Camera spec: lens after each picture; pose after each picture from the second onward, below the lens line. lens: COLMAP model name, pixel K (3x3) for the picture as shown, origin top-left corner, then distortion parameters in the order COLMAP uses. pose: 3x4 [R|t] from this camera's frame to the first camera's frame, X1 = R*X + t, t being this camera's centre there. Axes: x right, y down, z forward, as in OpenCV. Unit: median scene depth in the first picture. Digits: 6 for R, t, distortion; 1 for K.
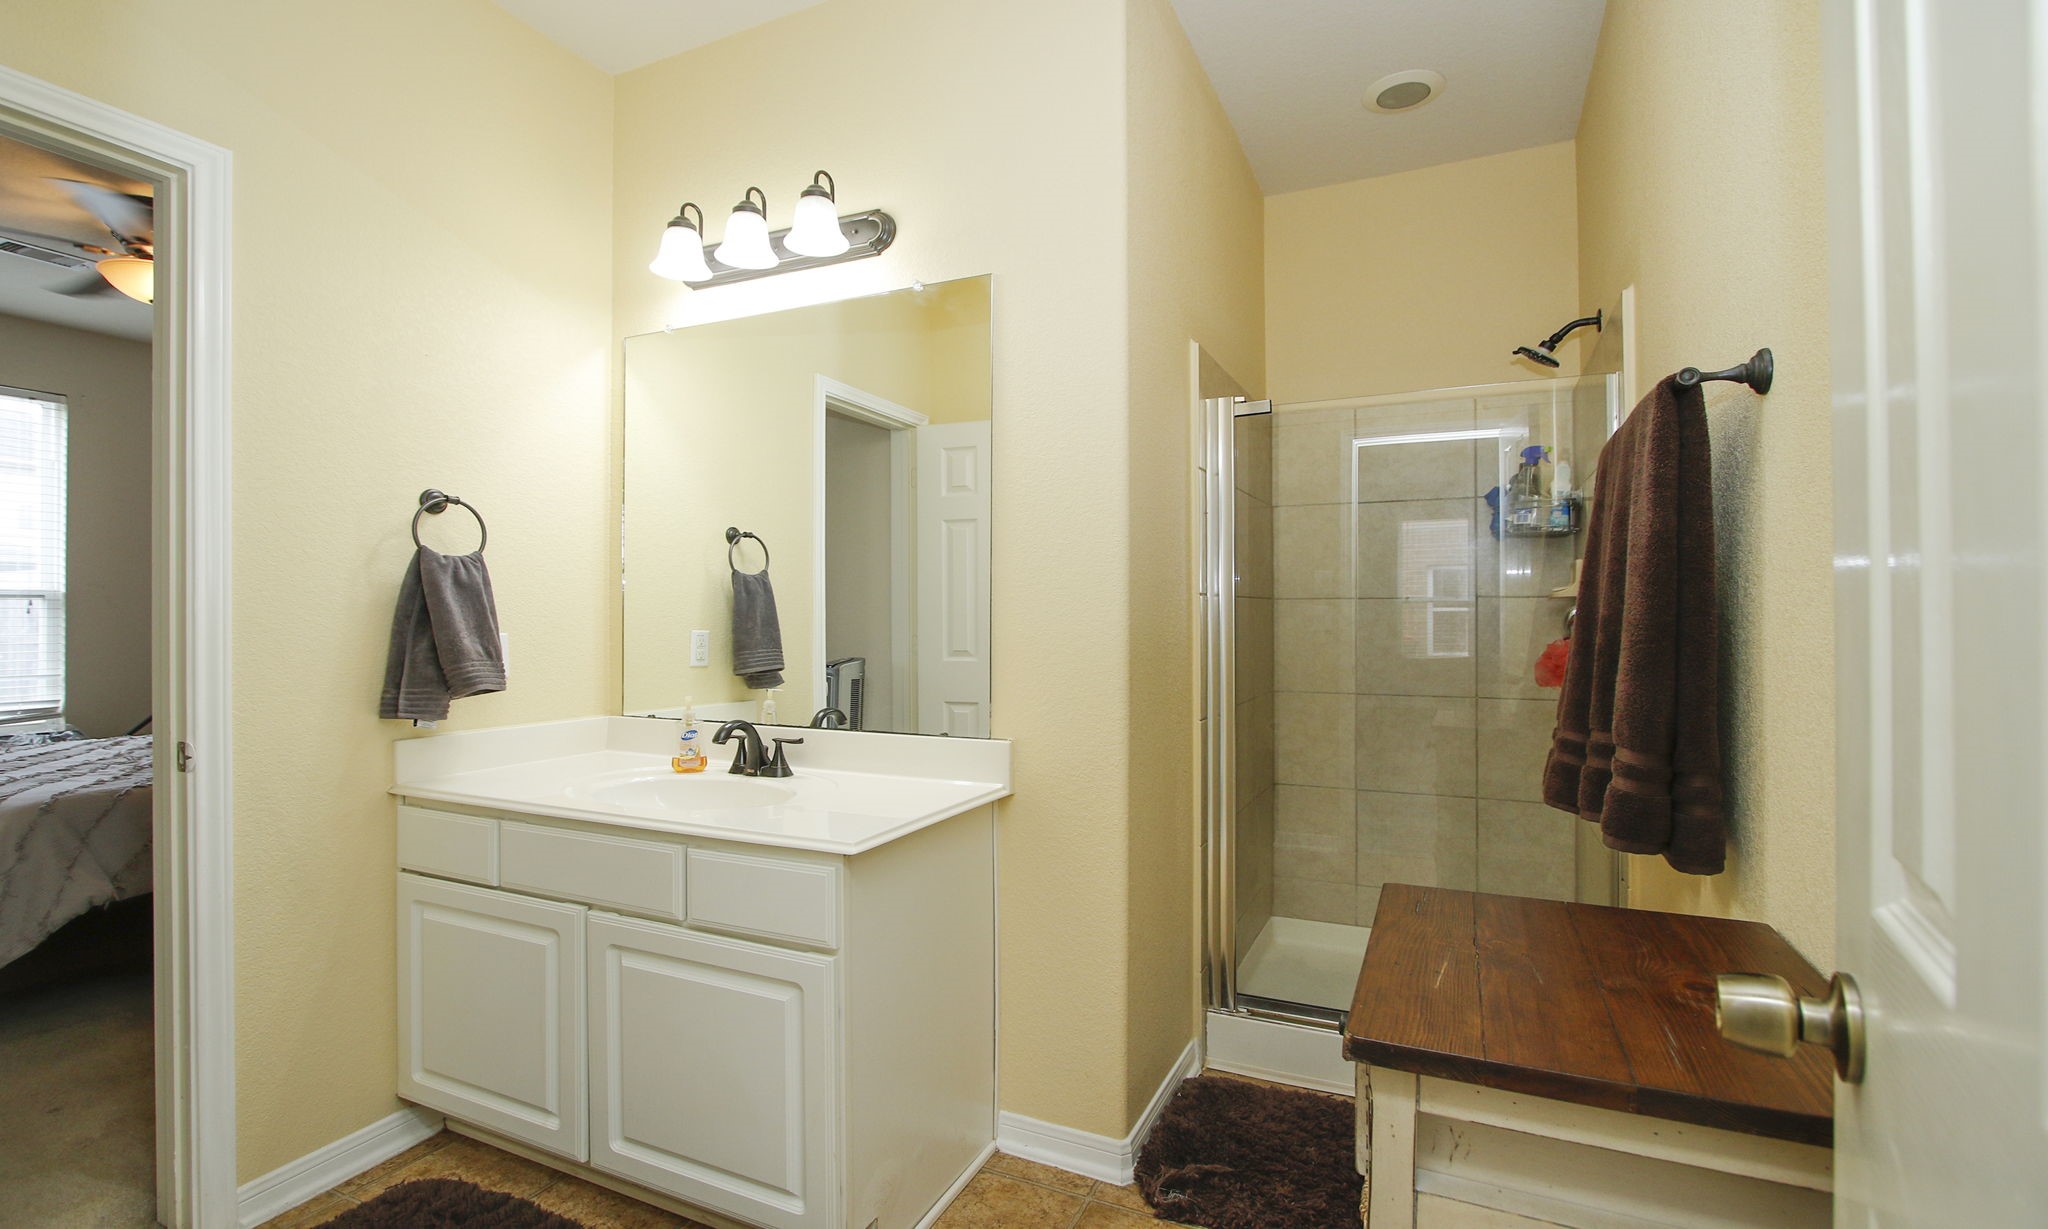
lens RADIAL K [[937.6, 0, 1024.0], [0, 937.6, 614.5], [0, 0, 1]] dist [-0.013875, 0.000694]
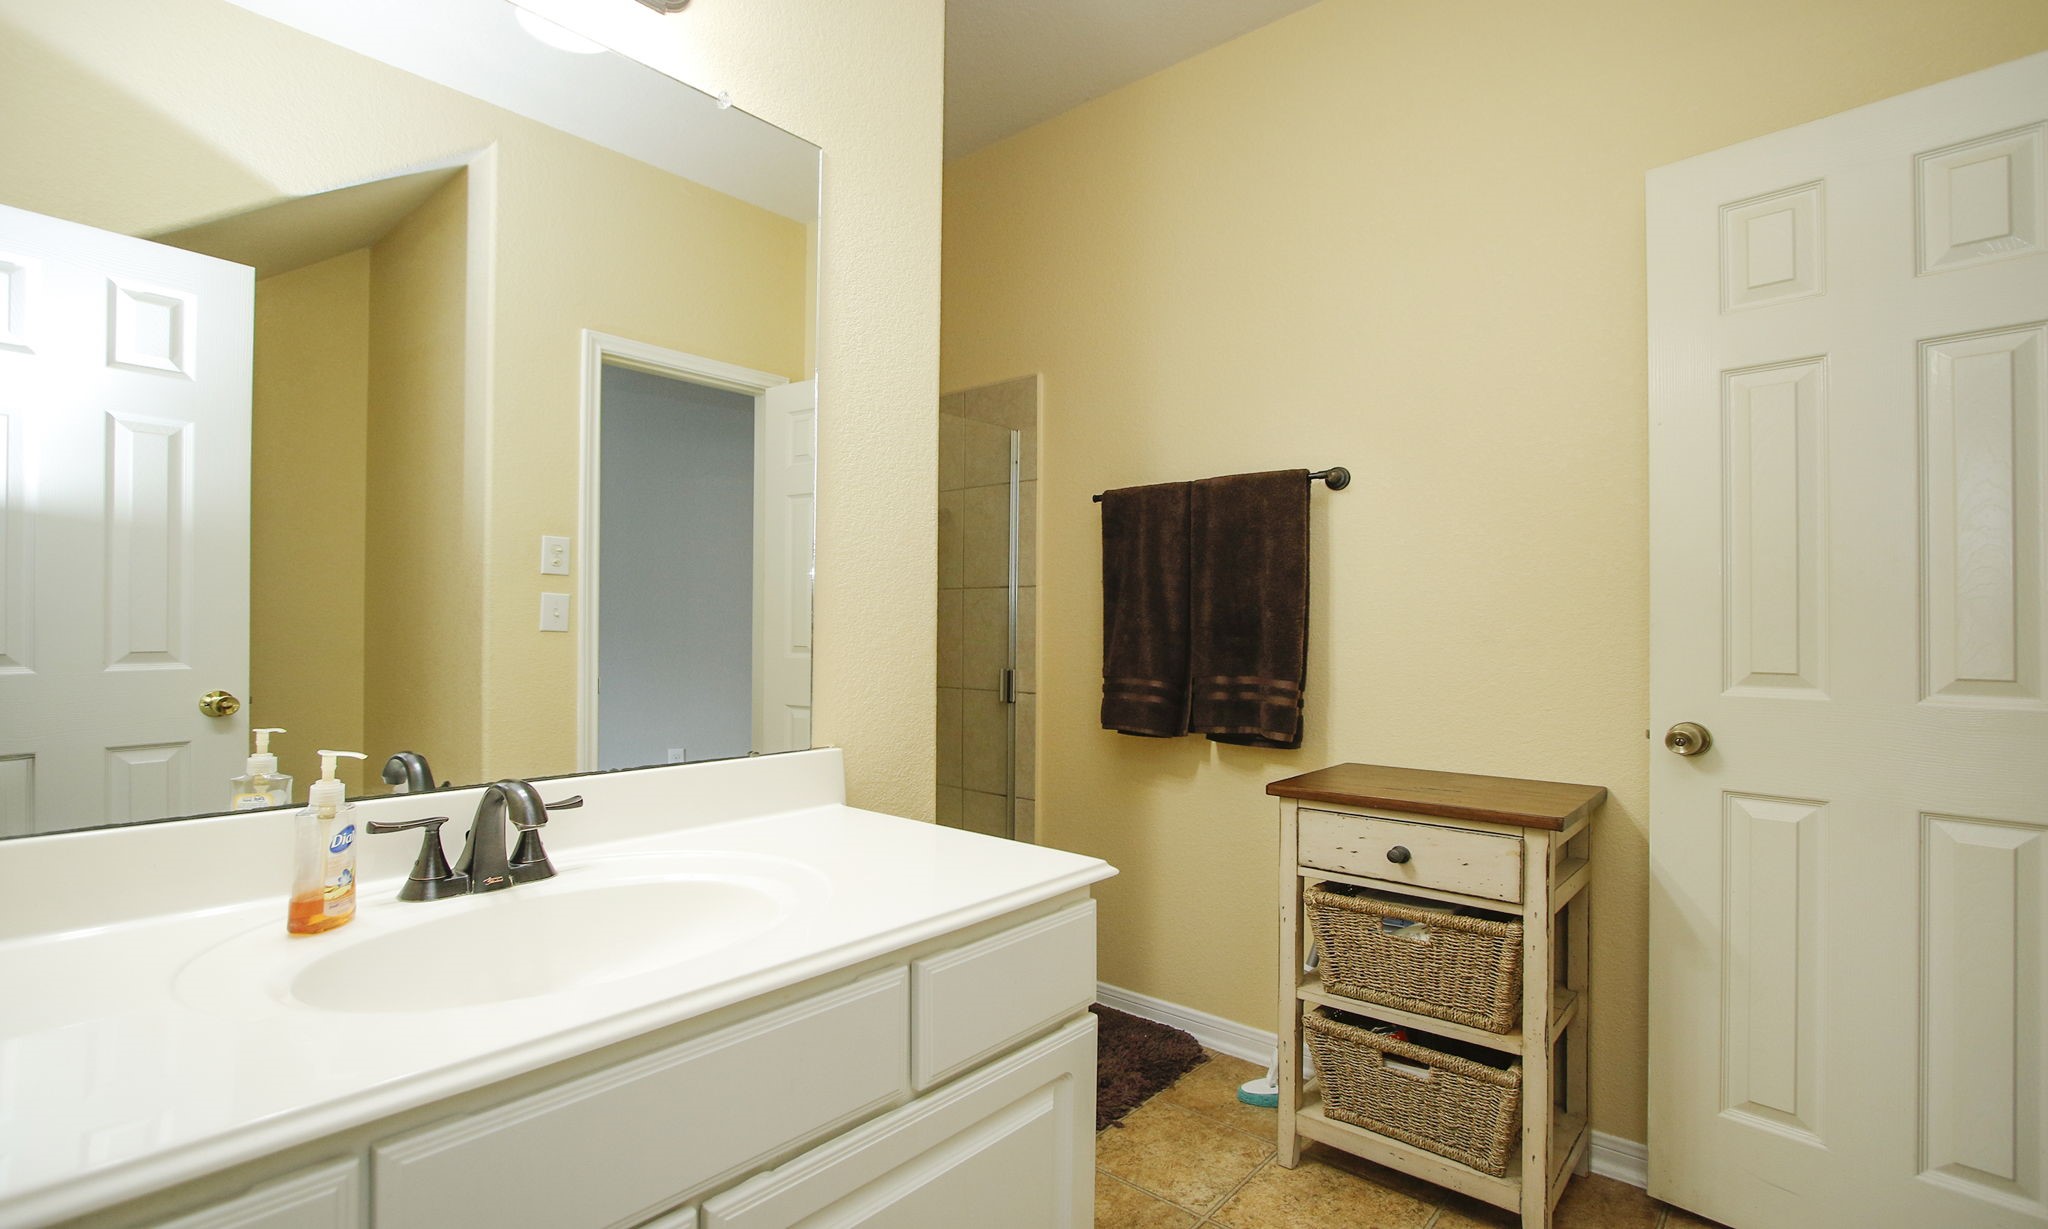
lens RADIAL K [[937.6, 0, 1024.0], [0, 937.6, 614.5], [0, 0, 1]] dist [-0.013875, 0.000694]
pose [[0.283639, 0.011293, 0.958865, -0.708581], [-0.006156, 0.999931, -0.009956, 0.028787], [-0.958911, -0.003079, 0.283689, 0.602967]]
